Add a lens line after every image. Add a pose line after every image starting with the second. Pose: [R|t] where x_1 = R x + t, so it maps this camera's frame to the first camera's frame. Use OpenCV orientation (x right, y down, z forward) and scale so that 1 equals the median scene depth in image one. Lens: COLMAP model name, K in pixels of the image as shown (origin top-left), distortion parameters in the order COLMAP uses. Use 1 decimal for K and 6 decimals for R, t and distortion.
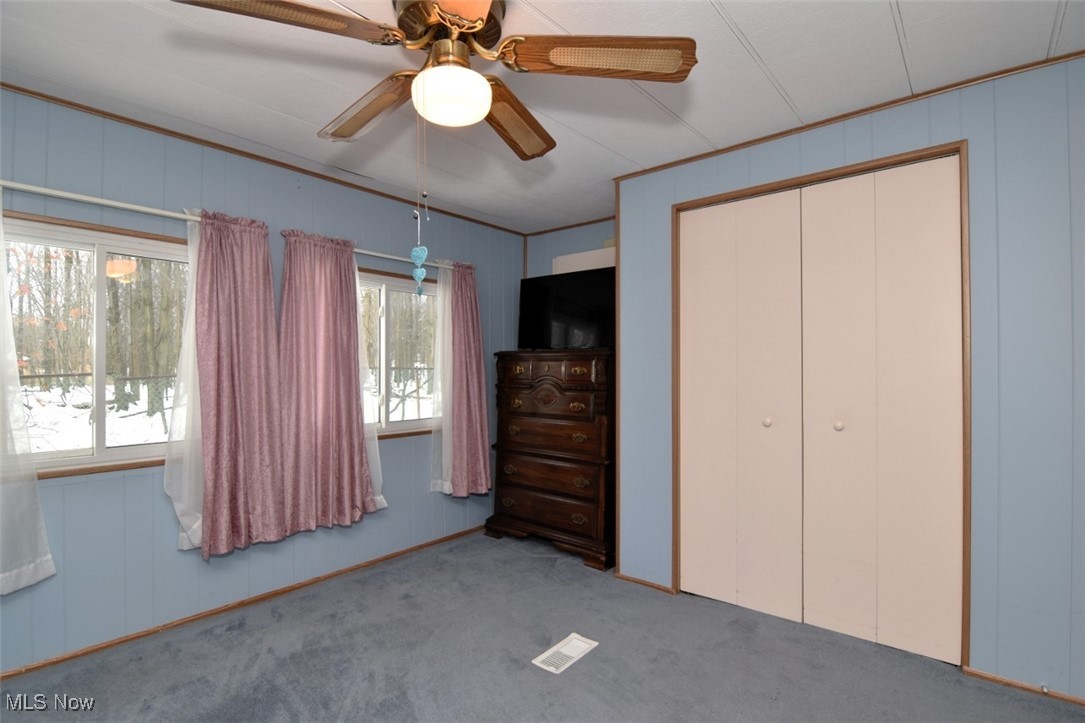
lens RADIAL K [[520.7, 0, 542.5], [0, 520.7, 361.5], [0, 0, 1]] dist [-0.003175, 0.000040]
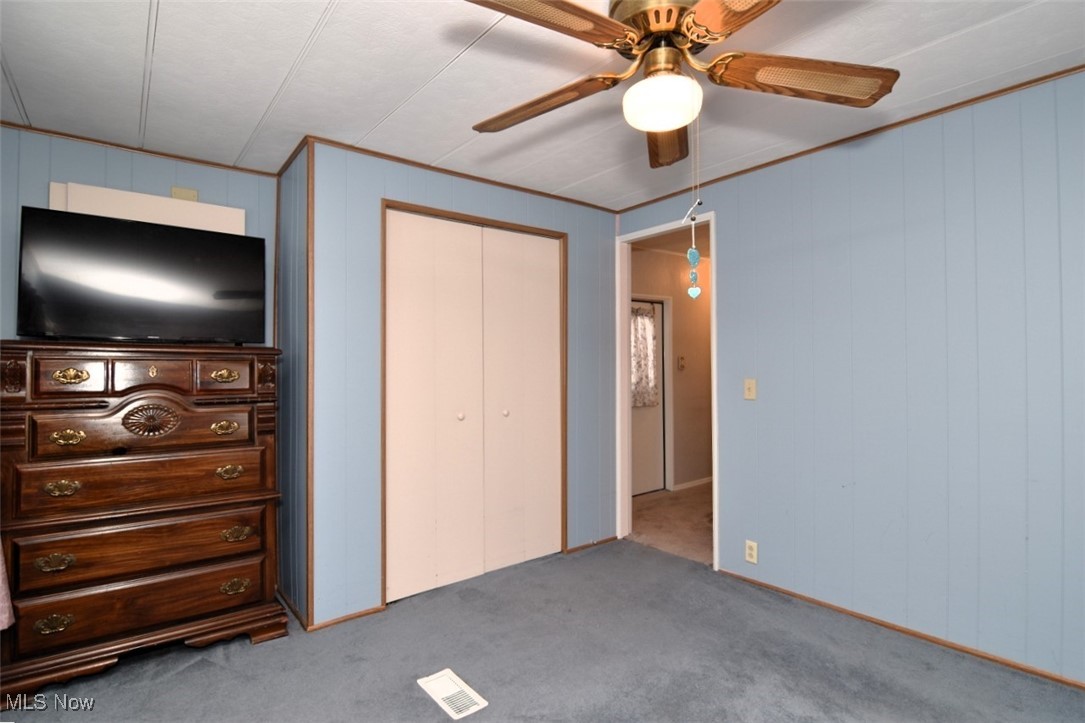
lens RADIAL K [[530.8, 0, 542.5], [0, 530.8, 361.5], [0, 0, 1]] dist [-0.005926, -0.010996]
pose [[0.207356, 0.013030, 0.978179, -0.633421], [-0.006626, 0.999907, -0.011915, 0.004901], [-0.978243, -0.004010, 0.207423, 0.520935]]
